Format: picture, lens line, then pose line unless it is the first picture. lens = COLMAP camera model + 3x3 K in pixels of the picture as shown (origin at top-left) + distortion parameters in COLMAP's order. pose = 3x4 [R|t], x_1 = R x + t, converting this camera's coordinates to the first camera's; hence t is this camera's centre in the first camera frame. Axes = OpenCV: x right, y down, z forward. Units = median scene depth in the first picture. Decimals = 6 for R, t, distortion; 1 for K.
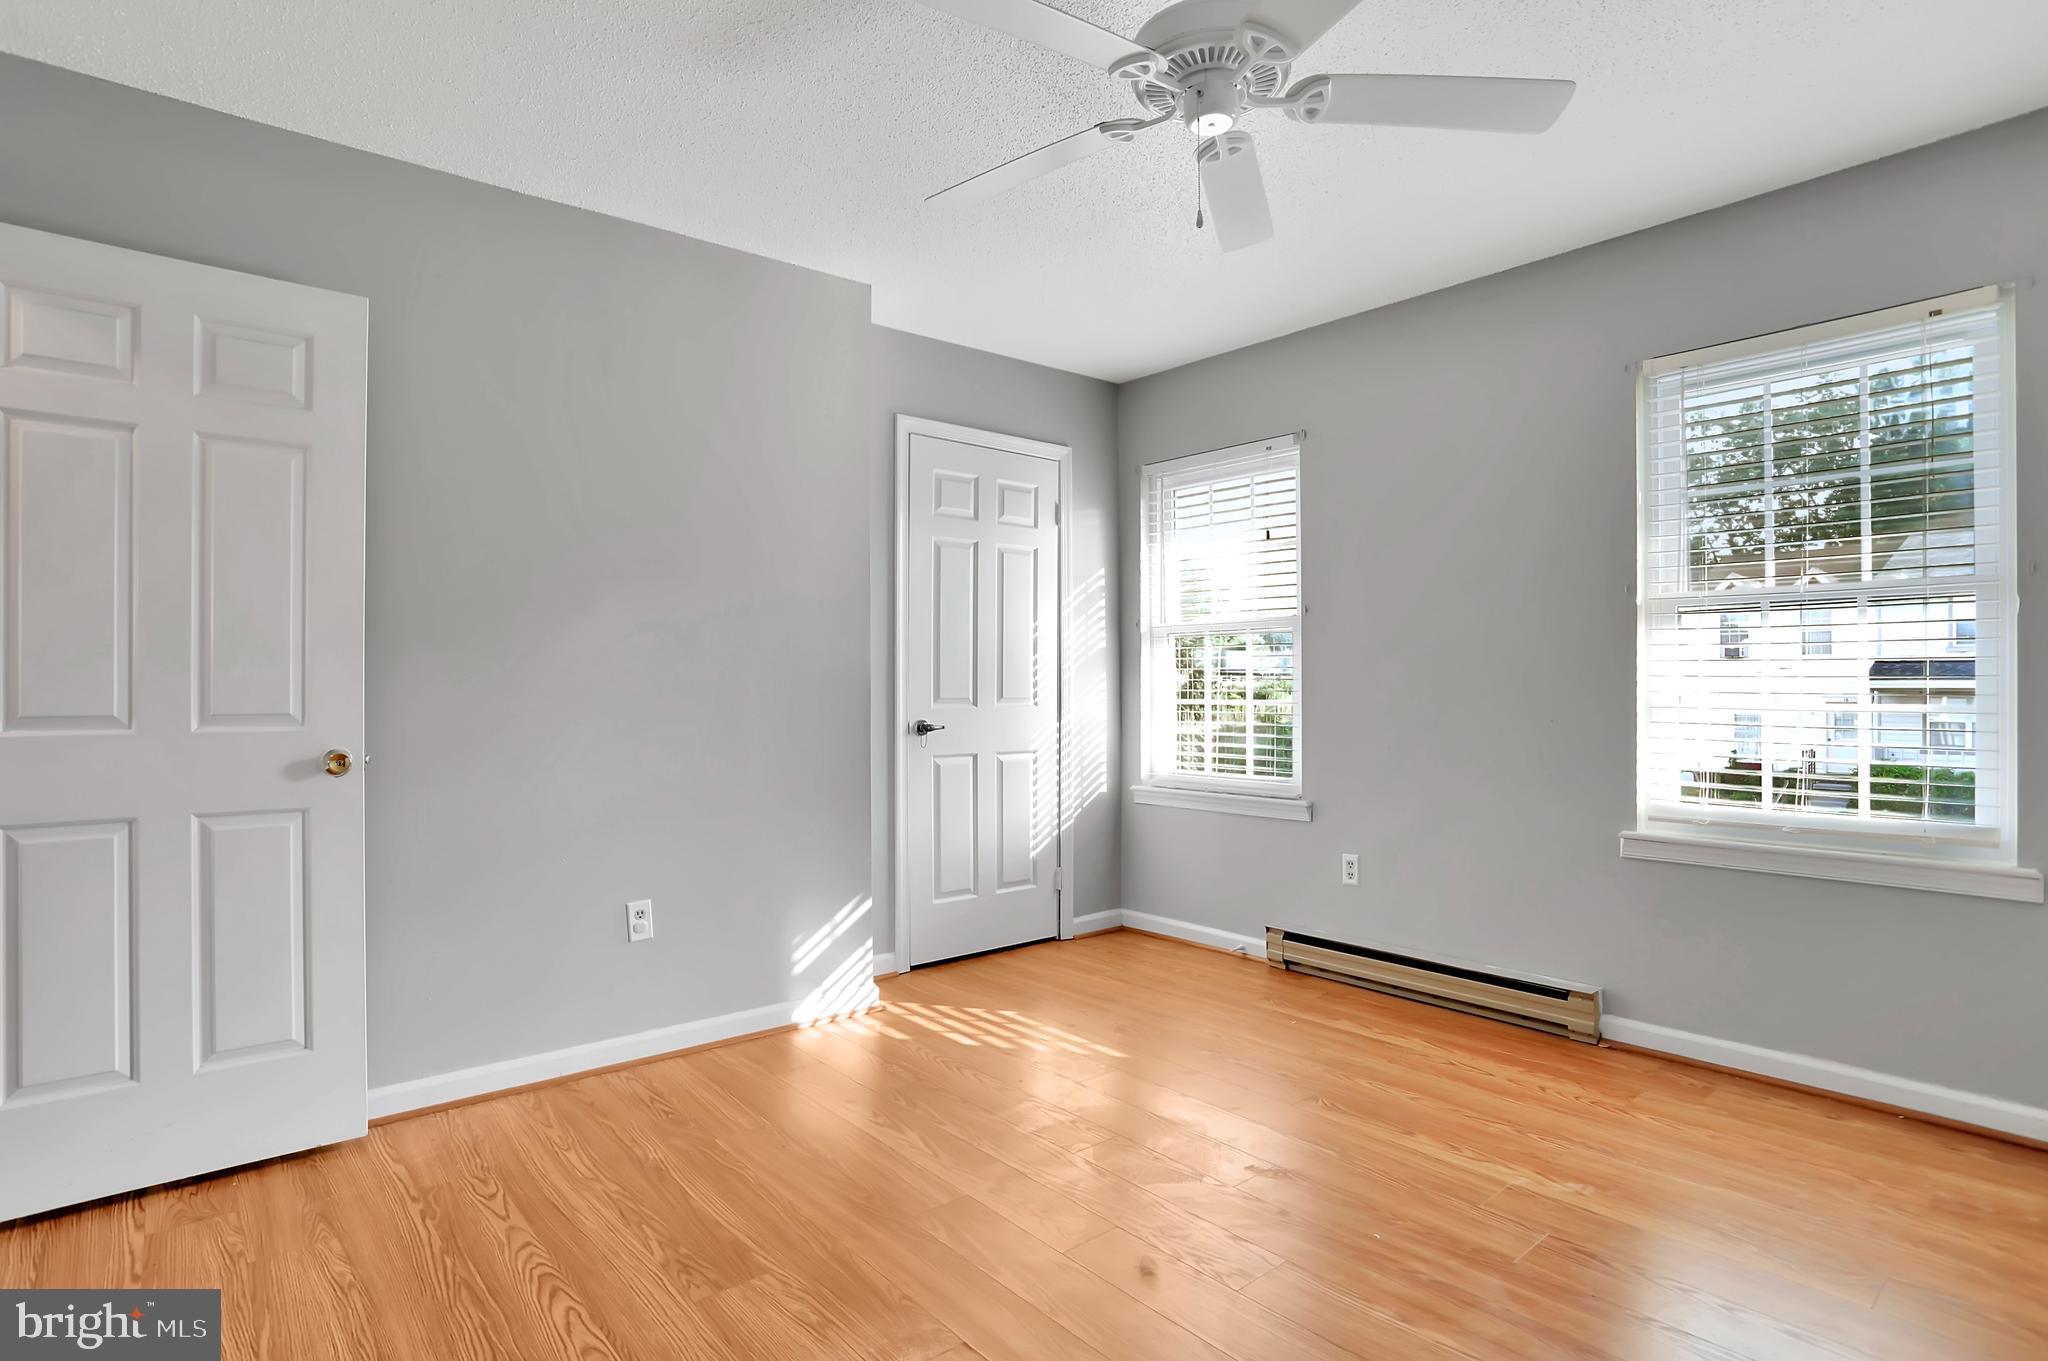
lens RADIAL K [[1085.8, 0, 1024.0], [0, 1085.8, 680.5], [0, 0, 1]] dist [-0.002983, 0.000643]
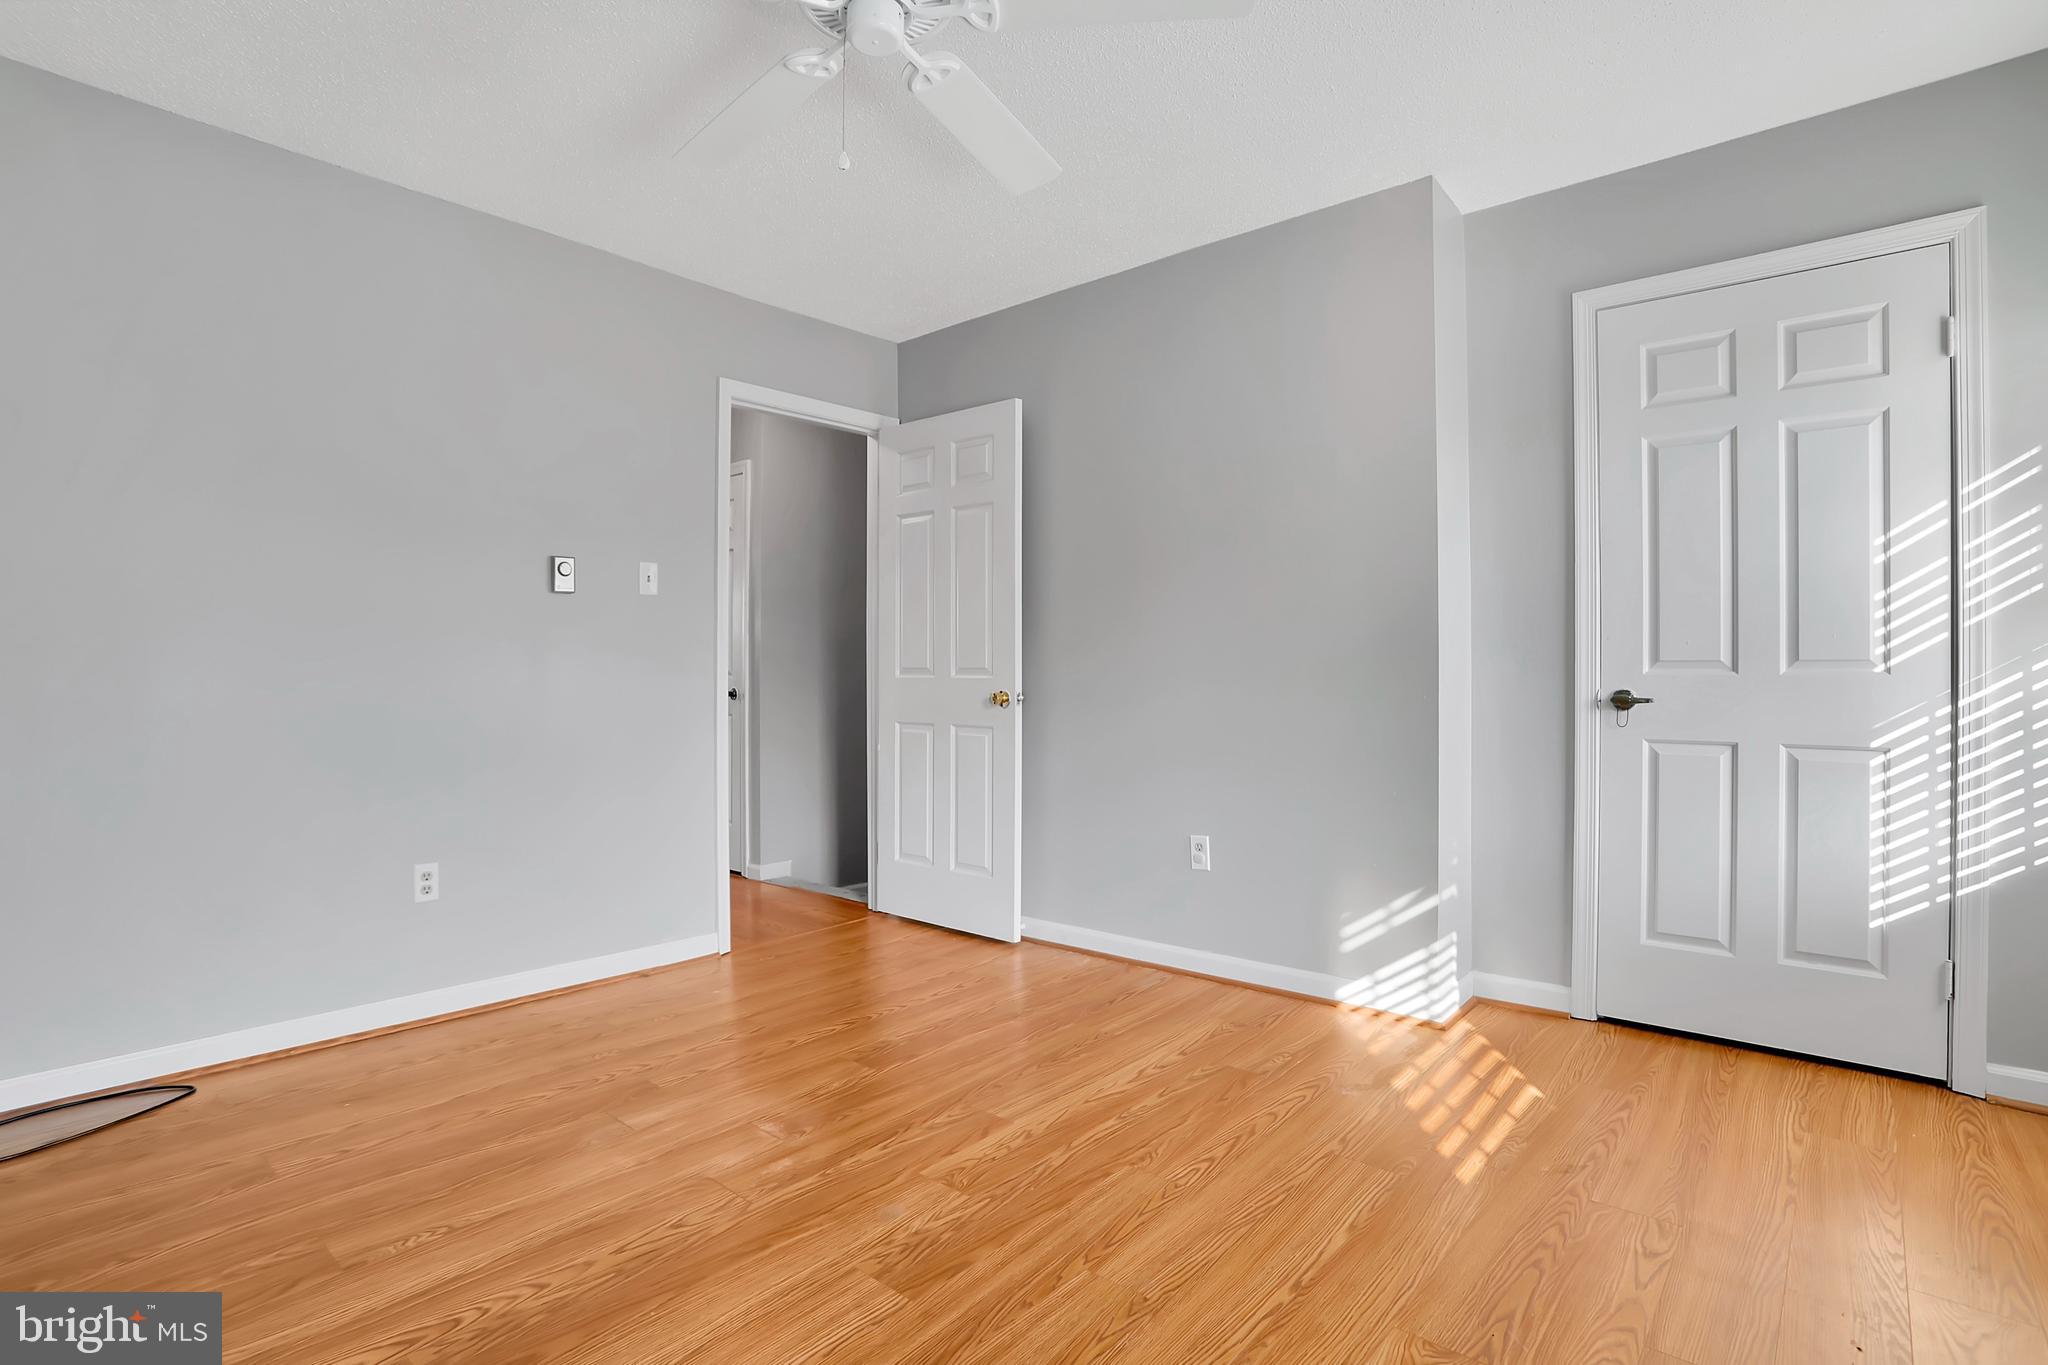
lens RADIAL K [[1027.6, 0, 1024.0], [0, 1027.6, 682.5], [0, 0, 1]] dist [-0.035122, 0.002265]
pose [[0.156276, 0.008630, -0.987676, 0.583926], [0.003850, 0.999949, 0.009346, 0.025749], [0.987706, -0.005264, 0.156235, 0.550593]]
